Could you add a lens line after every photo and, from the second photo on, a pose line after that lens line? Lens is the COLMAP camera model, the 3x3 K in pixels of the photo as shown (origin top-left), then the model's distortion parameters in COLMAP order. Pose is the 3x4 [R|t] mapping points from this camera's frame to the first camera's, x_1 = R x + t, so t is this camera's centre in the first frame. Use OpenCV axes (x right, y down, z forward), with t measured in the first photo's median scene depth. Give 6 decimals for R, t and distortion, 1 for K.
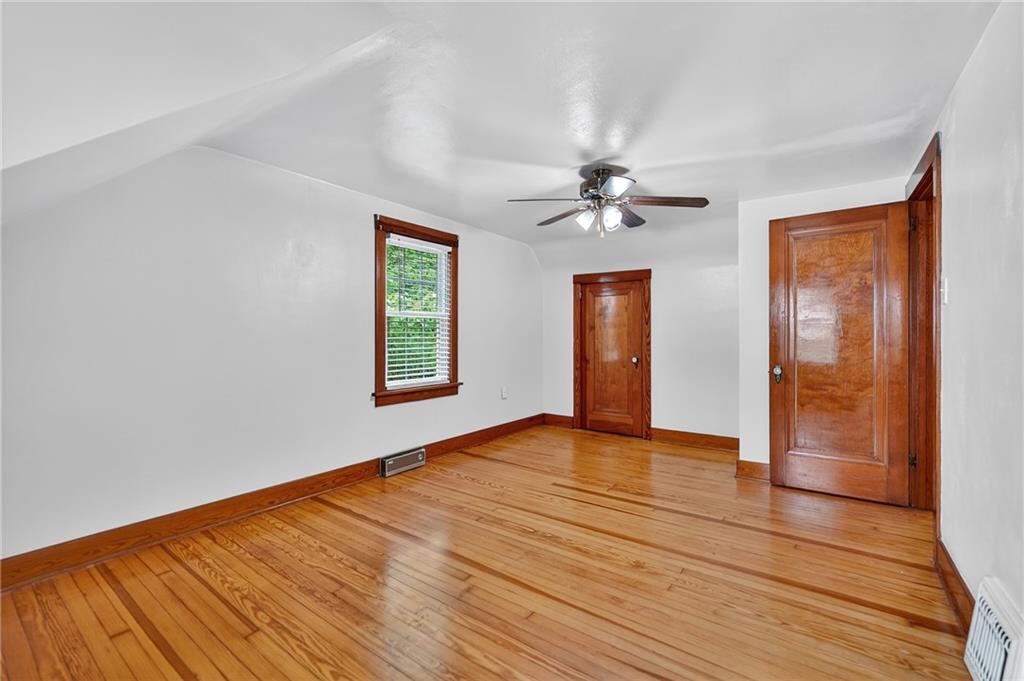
lens RADIAL K [[442.8, 0, 509.3], [0, 442.8, 335.9], [0, 0, 1]] dist [-0.000535, 0.000020]
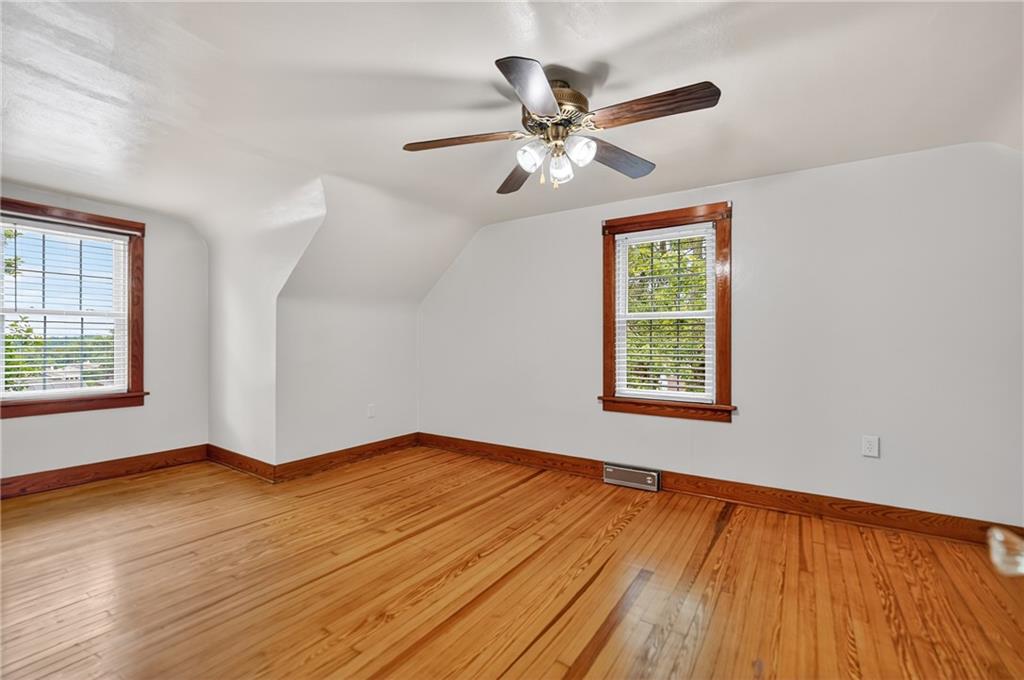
lens RADIAL K [[439.1, 0, 514.0], [0, 439.1, 340.6], [0, 0, 1]] dist [-0.000040, -0.000011]
pose [[0.051345, -0.003318, -0.998675, 0.844456], [-0.002532, 0.999991, -0.003453, 0.004733], [0.998678, 0.002706, 0.051336, 0.902451]]
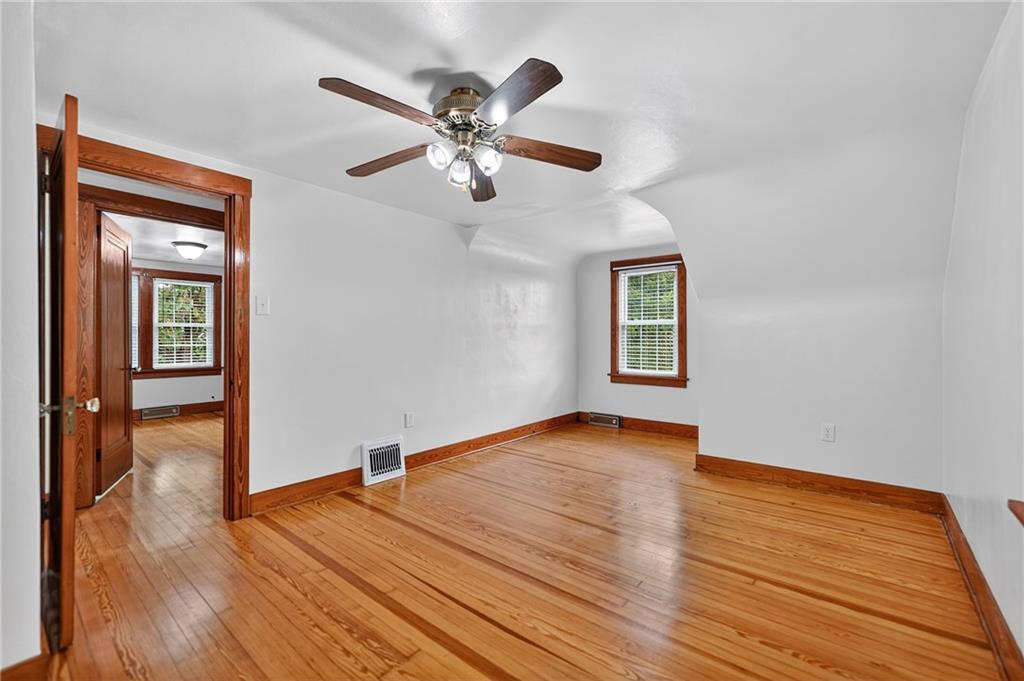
lens RADIAL K [[439.1, 0, 514.0], [0, 439.1, 341.1], [0, 0, 1]] dist [-0.000040, -0.000011]
pose [[-0.998726, -0.004322, 0.050275, 0.102301], [-0.004072, 0.999979, 0.005077, 0.001016], [-0.050296, 0.004866, -0.998722, 1.649828]]
